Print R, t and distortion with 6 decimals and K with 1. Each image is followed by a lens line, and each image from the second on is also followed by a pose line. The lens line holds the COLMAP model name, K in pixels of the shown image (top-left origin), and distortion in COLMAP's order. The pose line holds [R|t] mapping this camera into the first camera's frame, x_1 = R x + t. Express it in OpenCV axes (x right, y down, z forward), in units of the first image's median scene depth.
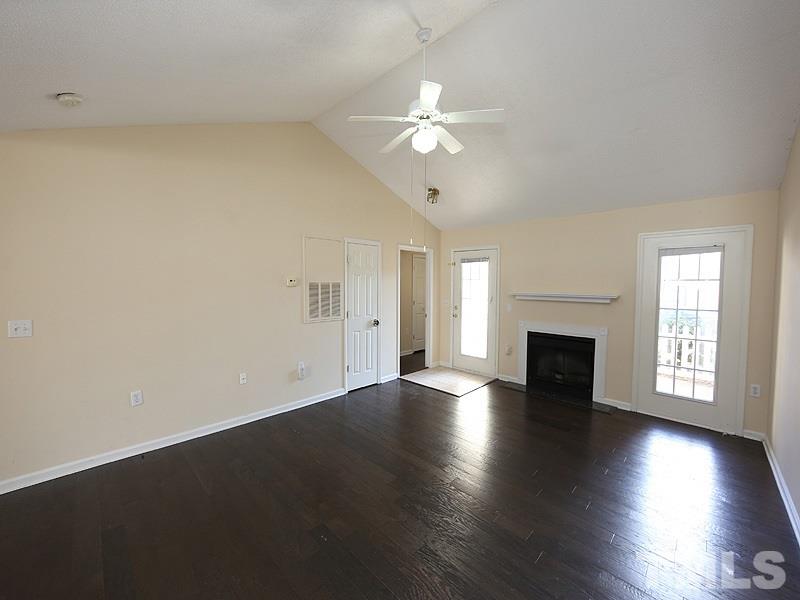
lens RADIAL K [[314.4, 0, 400.0], [0, 314.4, 300.0], [0, 0, 1]] dist [0.000754, 0.000120]
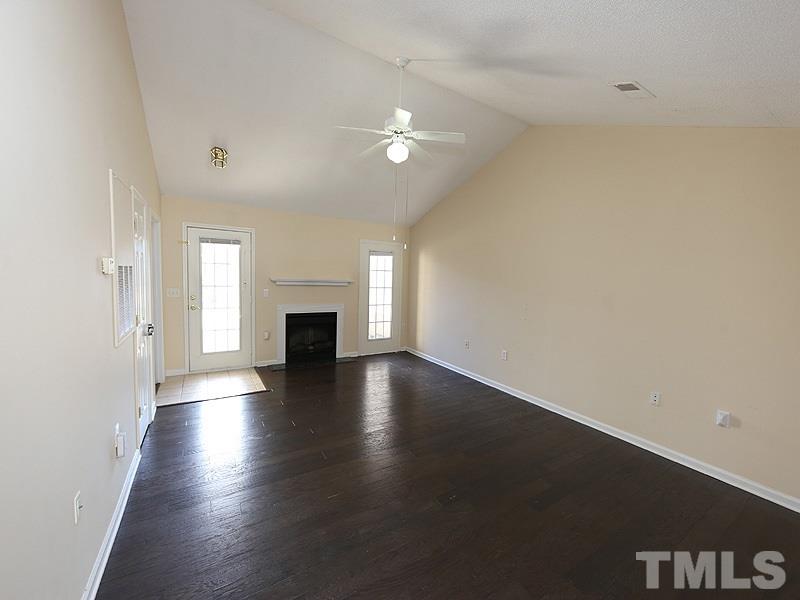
lens RADIAL K [[321.7, 0, 400.0], [0, 321.7, 300.0], [0, 0, 1]] dist [-0.000417, -0.000017]
pose [[0.266188, -0.076580, 0.960874, -0.616919], [0.023815, 0.997057, 0.072866, -0.023102], [-0.963627, 0.003487, 0.267228, 0.352360]]
